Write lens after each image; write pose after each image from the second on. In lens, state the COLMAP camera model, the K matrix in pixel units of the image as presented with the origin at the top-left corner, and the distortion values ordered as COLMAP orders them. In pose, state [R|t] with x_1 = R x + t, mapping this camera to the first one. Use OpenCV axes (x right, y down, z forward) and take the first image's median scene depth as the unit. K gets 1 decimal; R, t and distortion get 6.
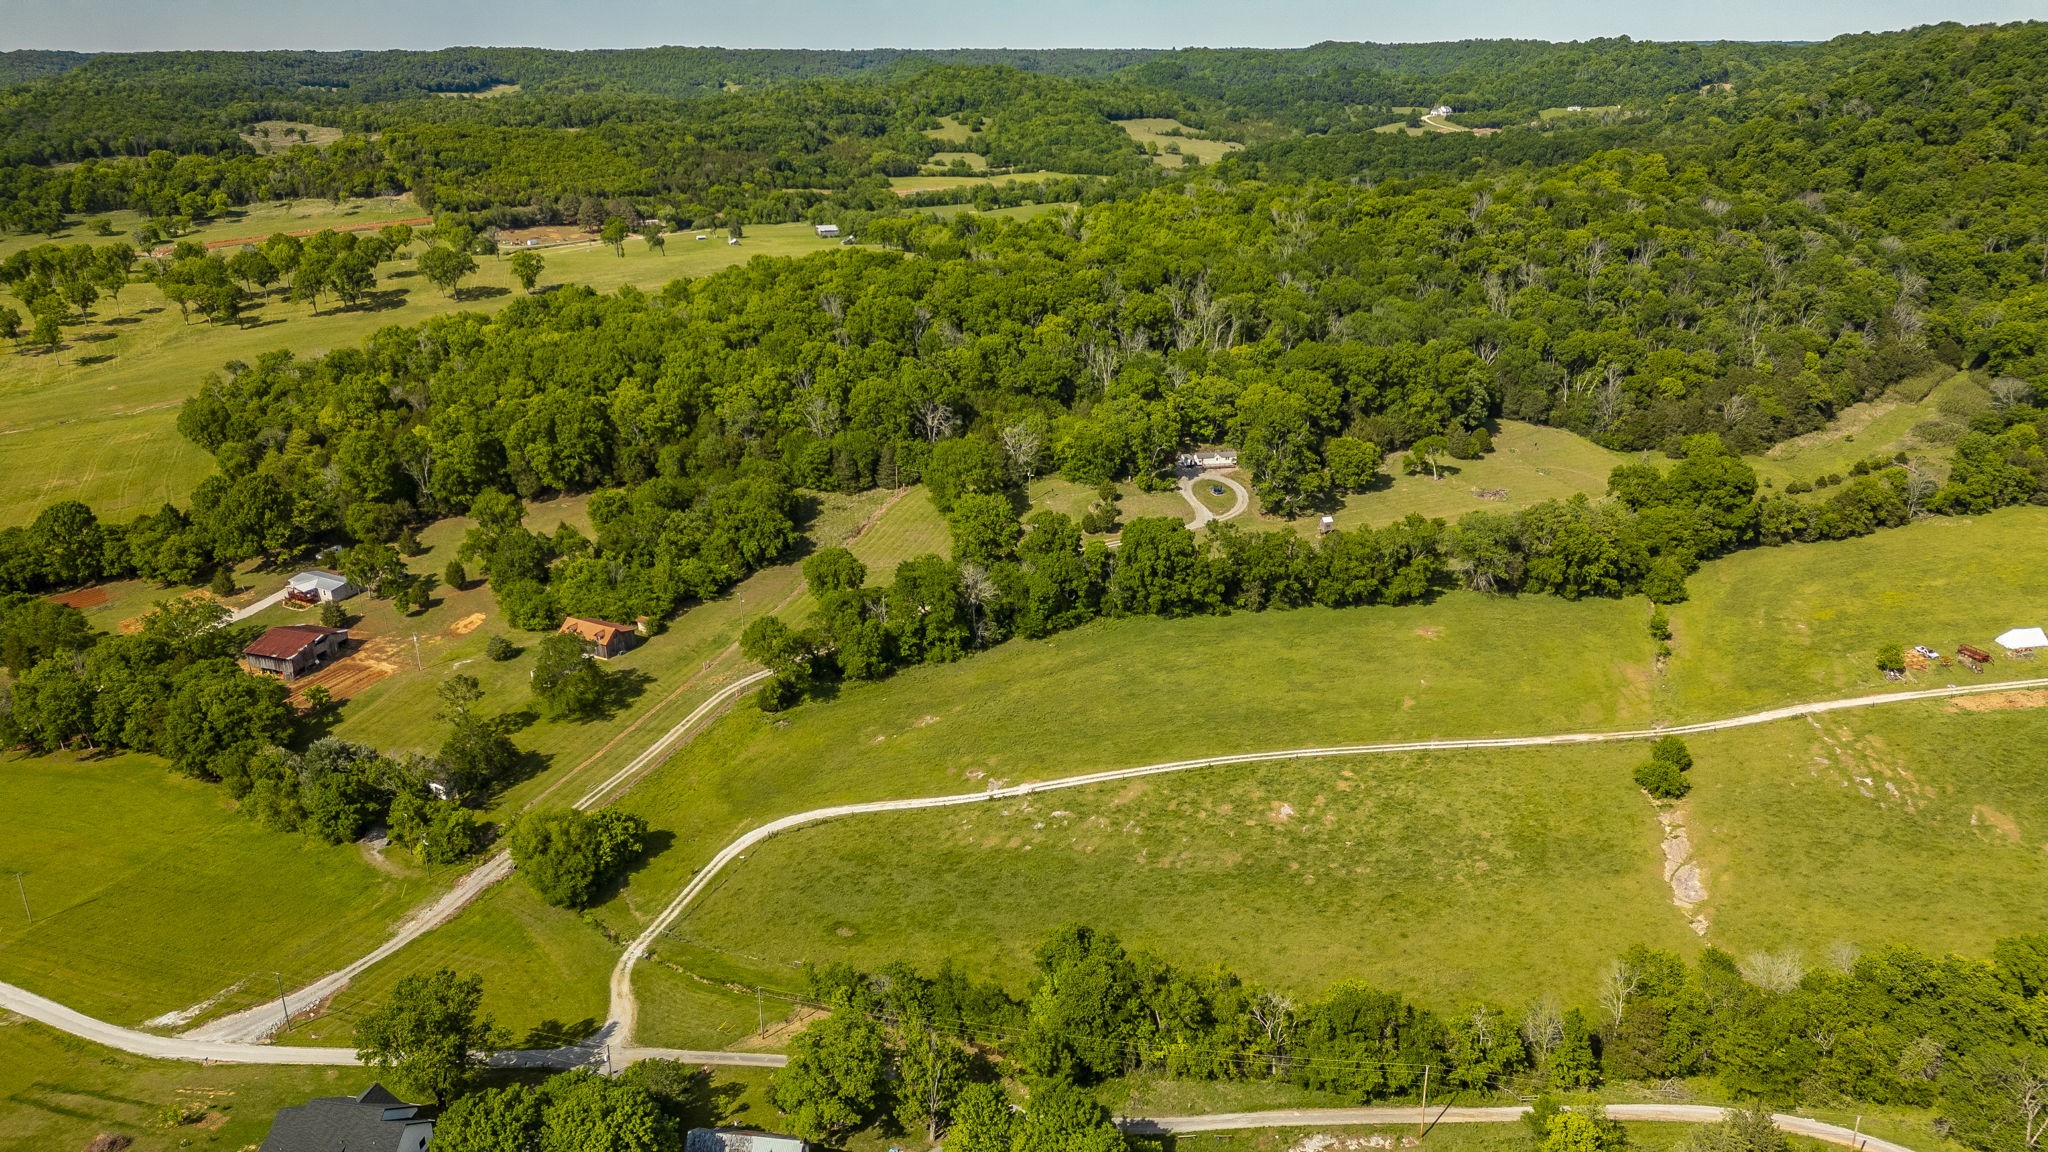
lens RADIAL K [[1438.5, 0, 1022.9], [0, 1438.5, 559.0], [0, 0, 1]] dist [0.087868, -0.096666]
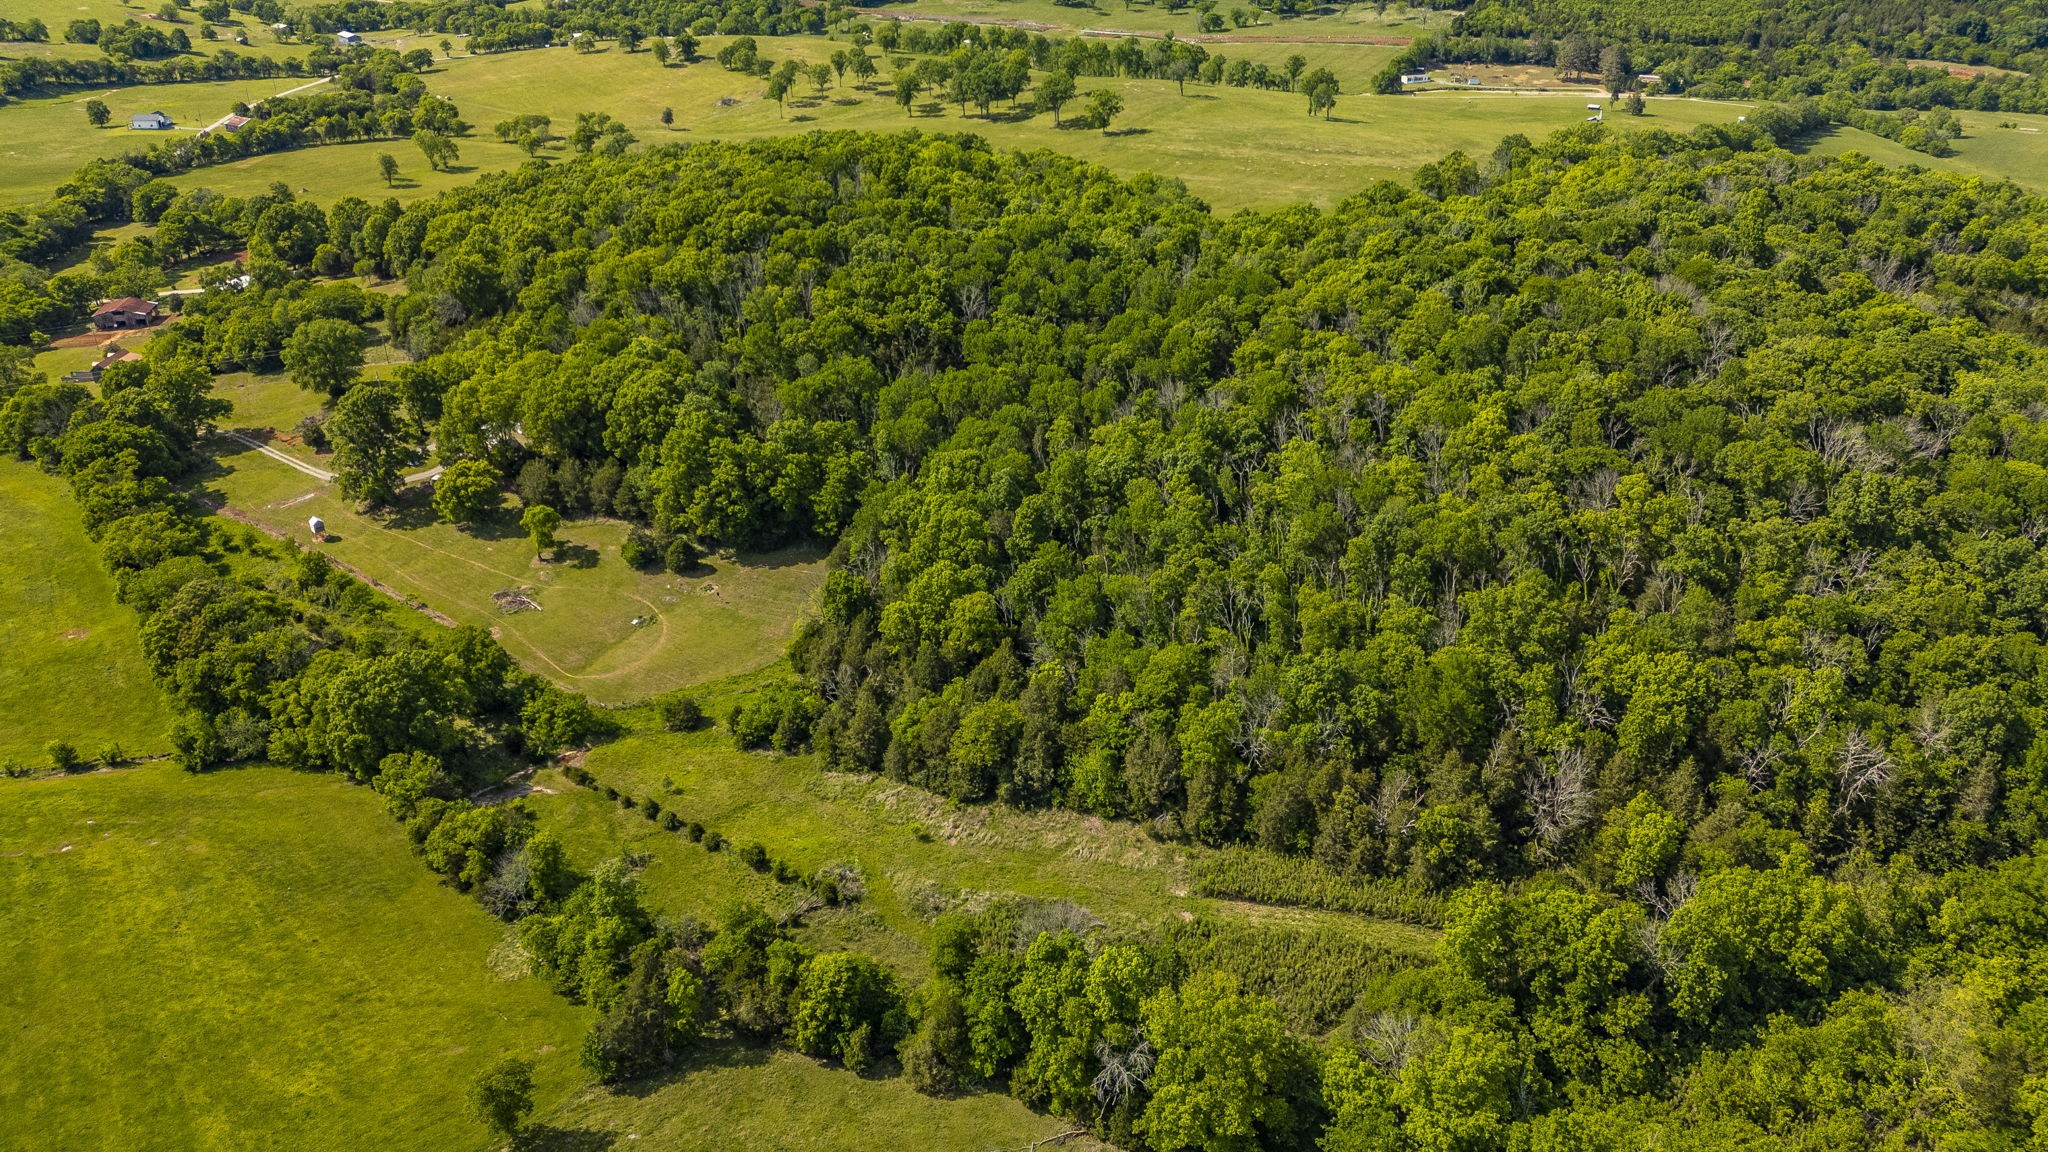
lens RADIAL K [[1456.2, 0, 1018.4], [0, 1456.2, 574.9], [0, 0, 1]] dist [0.084194, -0.081291]
pose [[0.468740, 0.425019, -0.774365, 0.867359], [-0.306183, 0.900465, 0.308892, -0.315577], [0.828574, 0.092307, 0.552218, 0.643648]]
